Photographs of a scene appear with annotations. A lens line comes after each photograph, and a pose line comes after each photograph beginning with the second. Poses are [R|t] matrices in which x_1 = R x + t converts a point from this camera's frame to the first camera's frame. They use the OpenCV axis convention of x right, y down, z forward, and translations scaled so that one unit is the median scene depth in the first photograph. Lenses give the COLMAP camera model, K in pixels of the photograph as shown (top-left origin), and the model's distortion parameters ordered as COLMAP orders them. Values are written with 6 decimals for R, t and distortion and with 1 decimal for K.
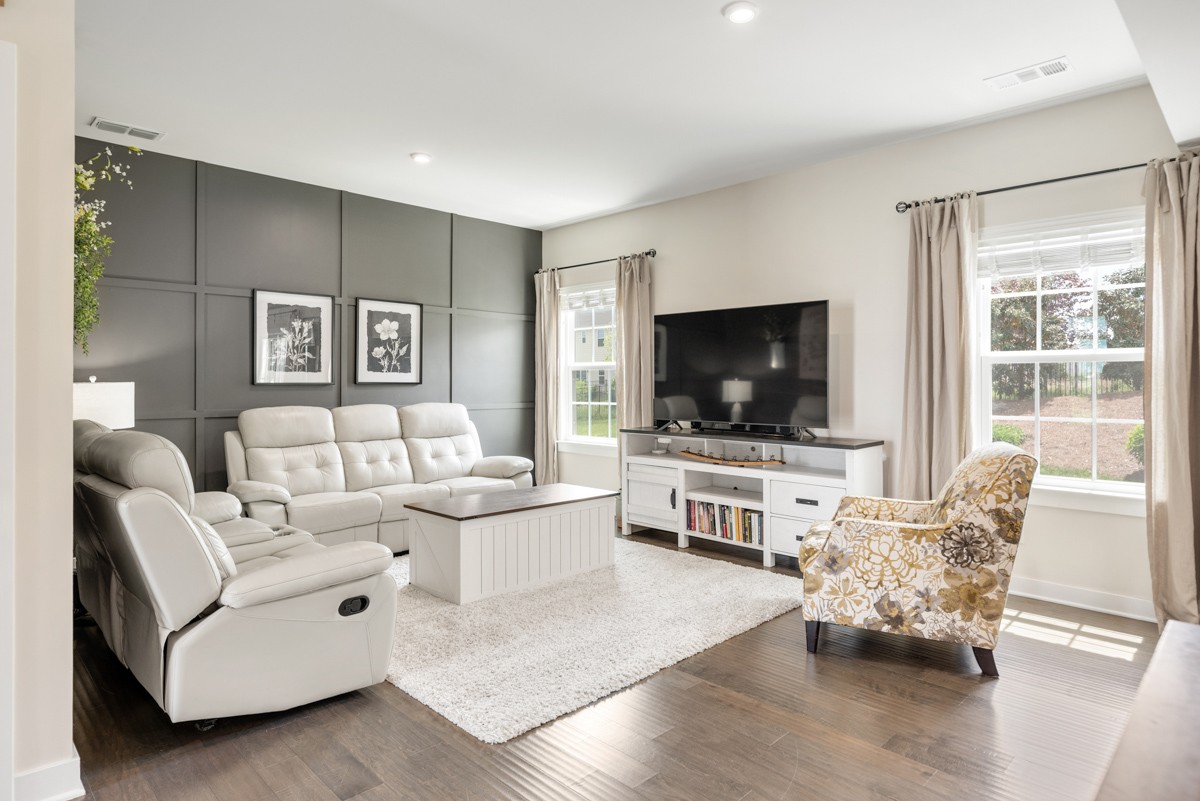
lens RADIAL K [[682.9, 0, 588.2], [0, 682.9, 375.6], [0, 0, 1]] dist [0.000665, 0.001968]
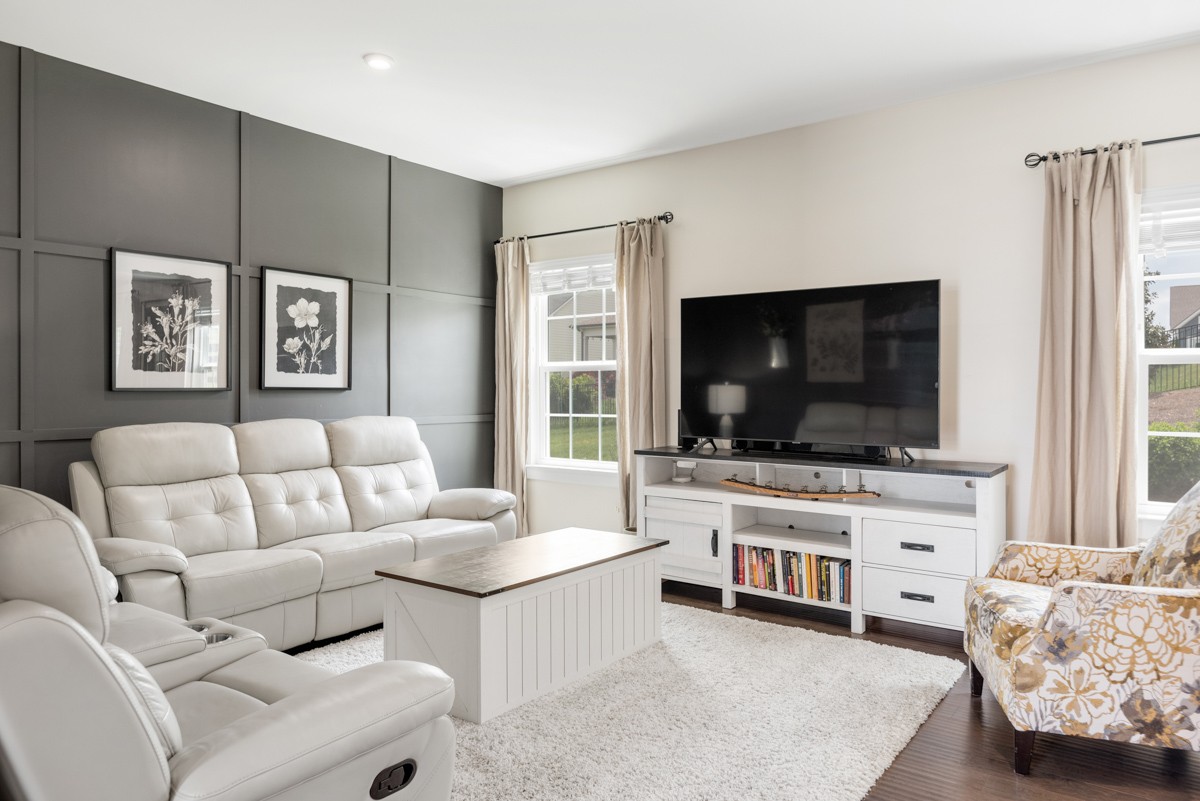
lens RADIAL K [[797.5, 0, 597.1], [0, 797.5, 387.7], [0, 0, 1]] dist [-0.002296, 0.001618]
pose [[0.989088, 0.000919, 0.147325, -0.142698], [-0.002365, 0.999951, 0.009640, 0.001530], [-0.147309, -0.009883, 0.989041, 0.167046]]
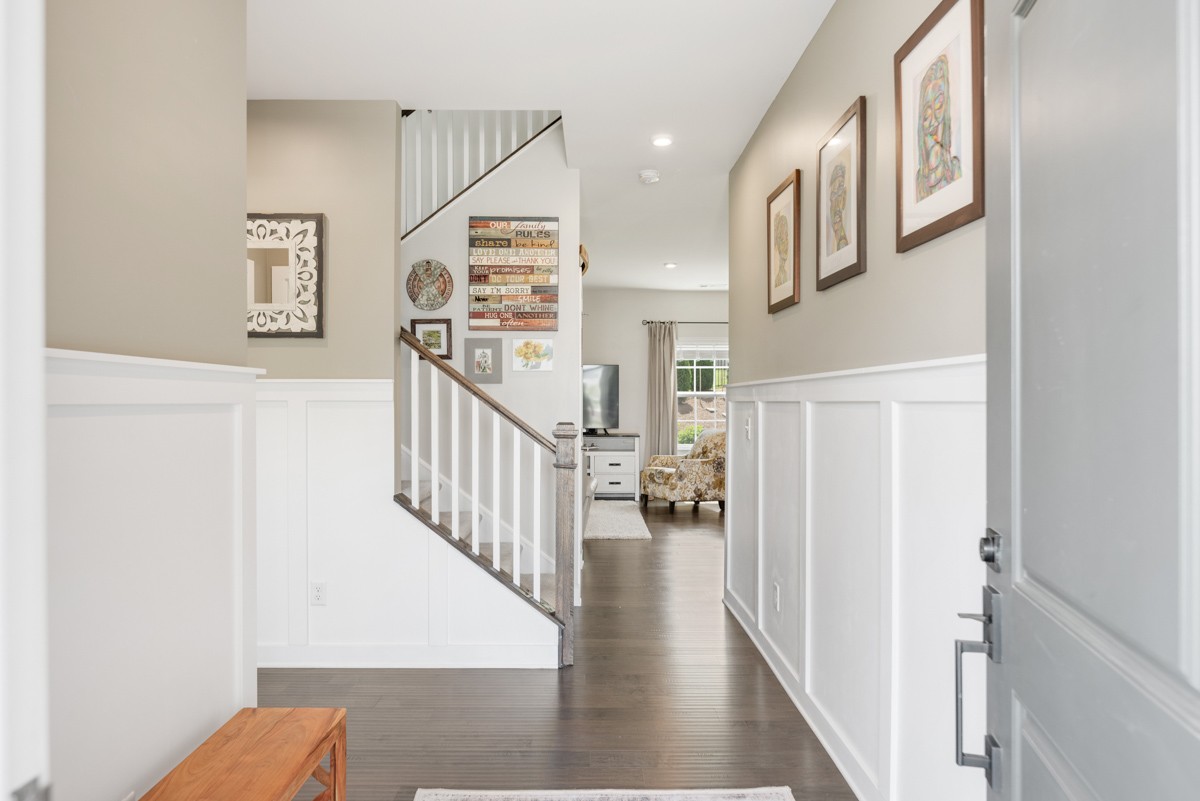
lens RADIAL K [[682.9, 0, 604.1], [0, 682.9, 403.6], [0, 0, 1]] dist [0.000665, 0.001968]
pose [[0.709490, -0.007532, 0.704675, -1.018700], [-0.000519, 0.999937, 0.011210, -0.017646], [-0.704715, -0.008319, 0.709441, -0.374741]]
